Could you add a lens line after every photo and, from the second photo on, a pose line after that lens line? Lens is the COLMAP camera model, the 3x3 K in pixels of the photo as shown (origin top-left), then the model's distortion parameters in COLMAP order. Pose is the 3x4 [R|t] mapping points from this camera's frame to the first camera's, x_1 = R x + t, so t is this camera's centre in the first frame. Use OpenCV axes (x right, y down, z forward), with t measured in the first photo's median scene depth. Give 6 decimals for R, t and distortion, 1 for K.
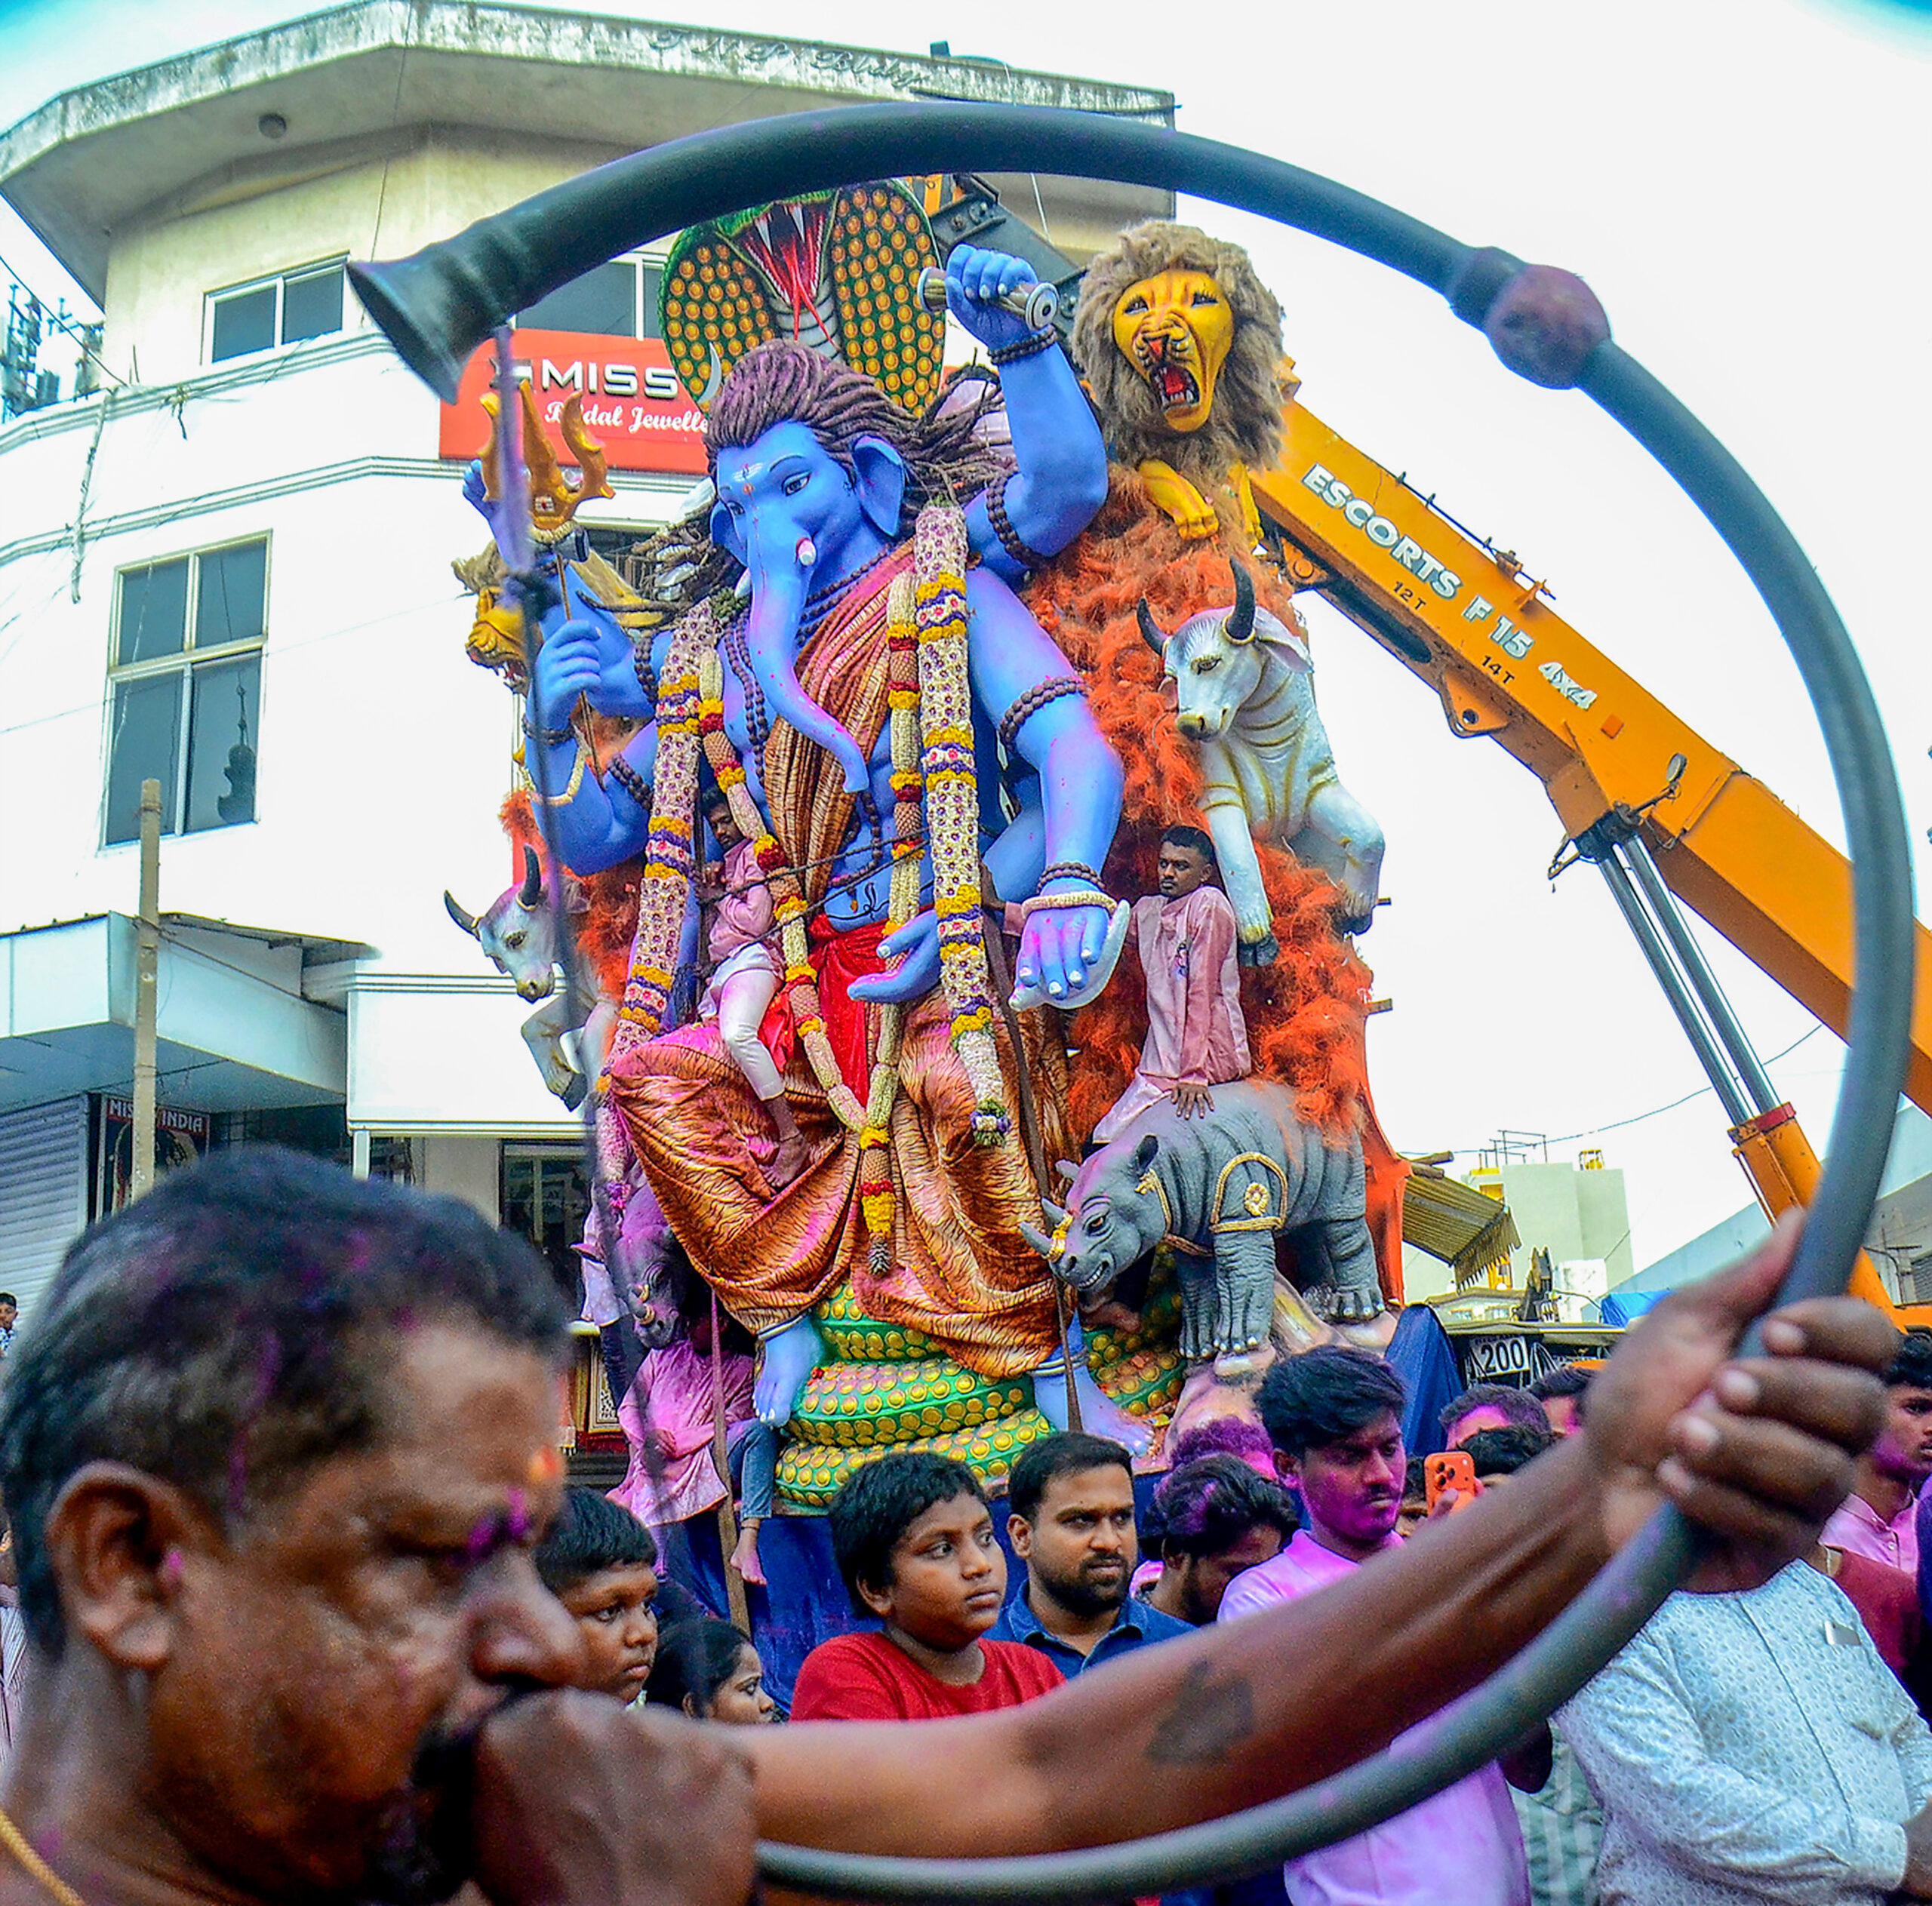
lens RADIAL K [[2181.4, 0, 966.5], [0, 2181.4, 1074.5], [0, 0, 1]] dist [-0.144770, -0.019388]
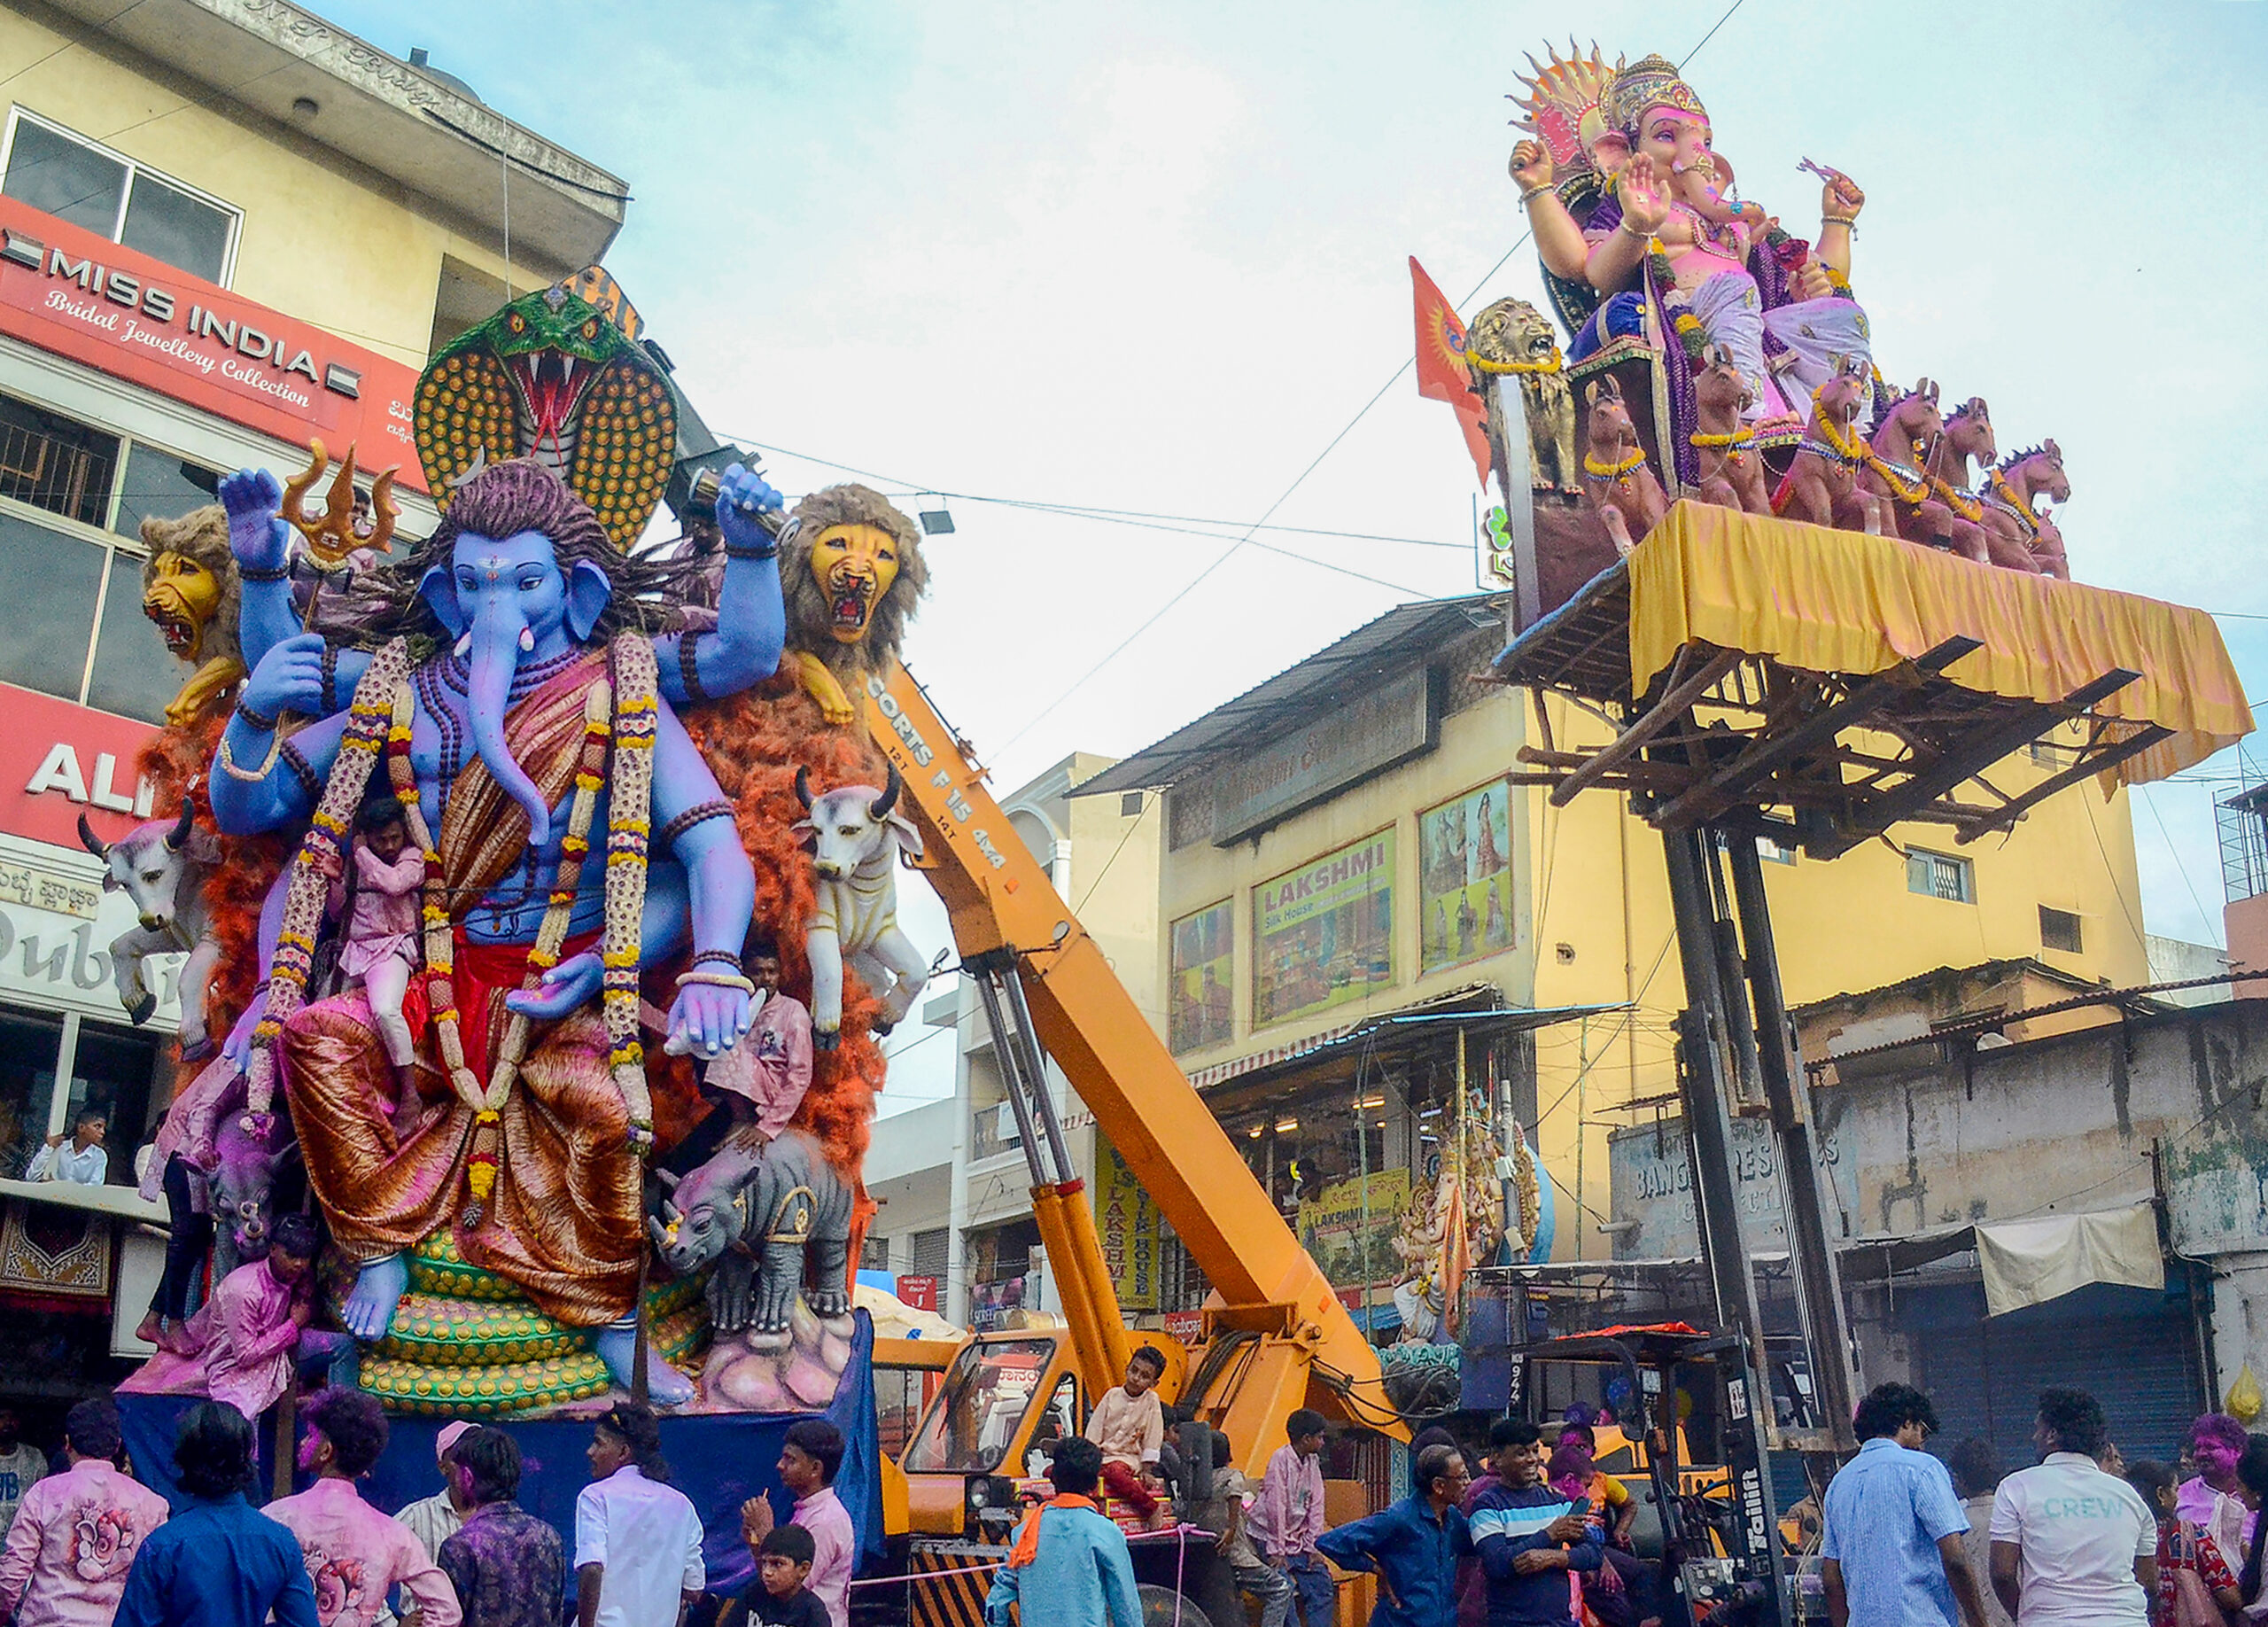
lens RADIAL K [[2179.0, 0, 1134.0], [0, 2179.0, 813.5], [0, 0, 1]] dist [-0.125650, -0.112690]
pose [[0.813703, 0.230920, 0.533445, -0.438277], [-0.181203, 0.972745, -0.144684, -0.029845], [-0.552316, 0.021068, 0.833369, -0.227076]]
